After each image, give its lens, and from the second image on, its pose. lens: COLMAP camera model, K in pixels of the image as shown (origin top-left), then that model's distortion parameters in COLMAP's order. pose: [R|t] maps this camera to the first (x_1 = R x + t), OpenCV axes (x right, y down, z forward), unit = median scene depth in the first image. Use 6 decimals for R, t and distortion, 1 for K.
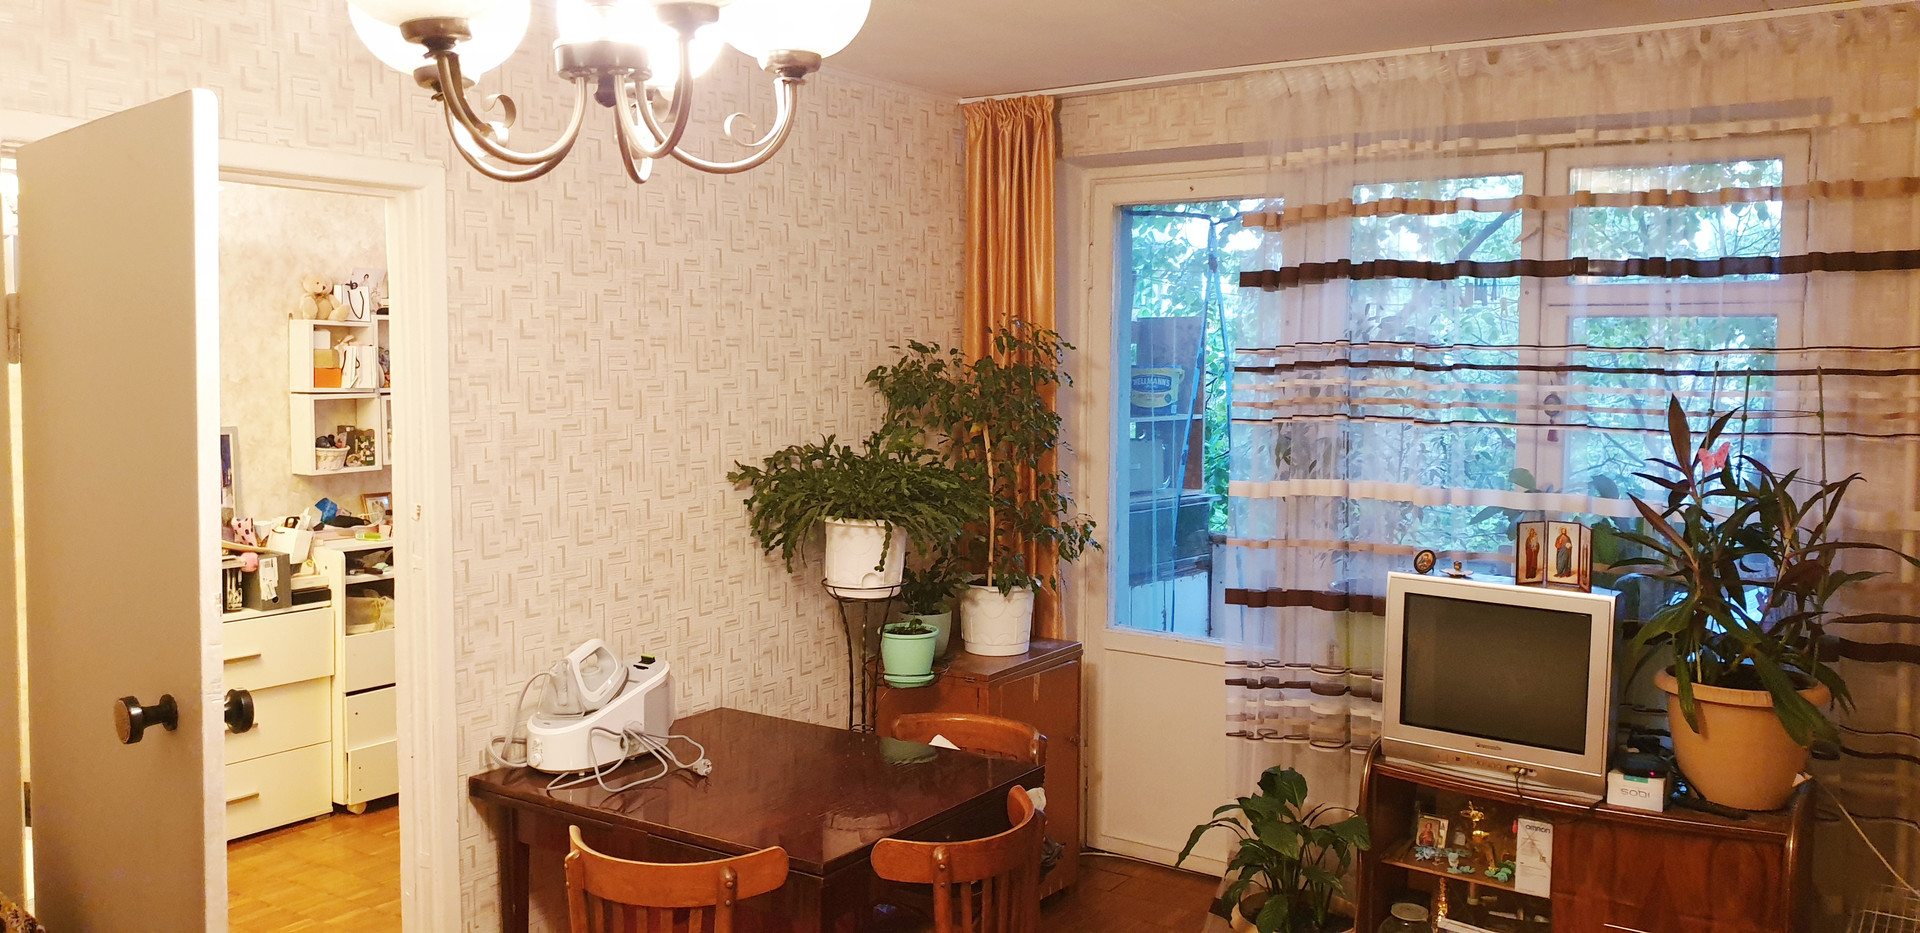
lens RADIAL K [[1523.6, 0, 954.5], [0, 1523.6, 459.7], [0, 0, 1]] dist [0.030666, -0.097041]
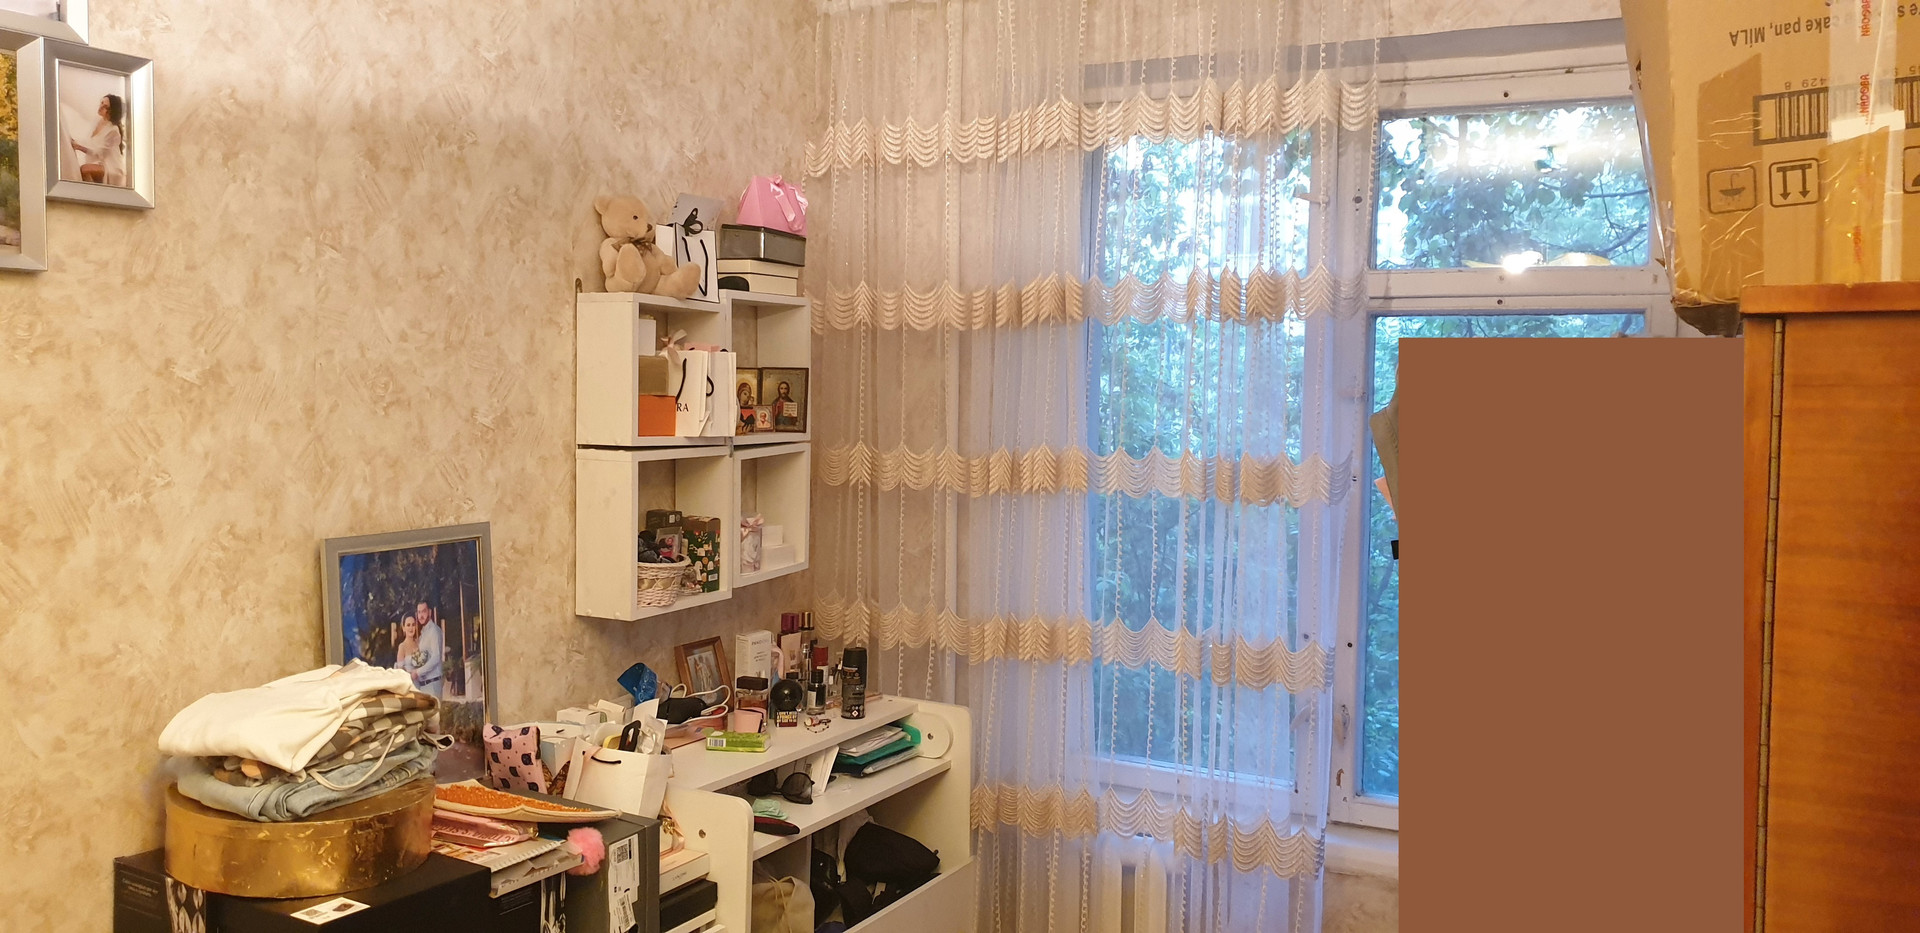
lens RADIAL K [[1523.6, 0, 965.5], [0, 1523.6, 473.7], [0, 0, 1]] dist [0.030666, -0.097041]
pose [[0.993932, -0.001961, 0.109977, -0.368527], [0.002792, 0.999969, -0.007401, -0.031717], [-0.109959, 0.007663, 0.993907, 0.516395]]
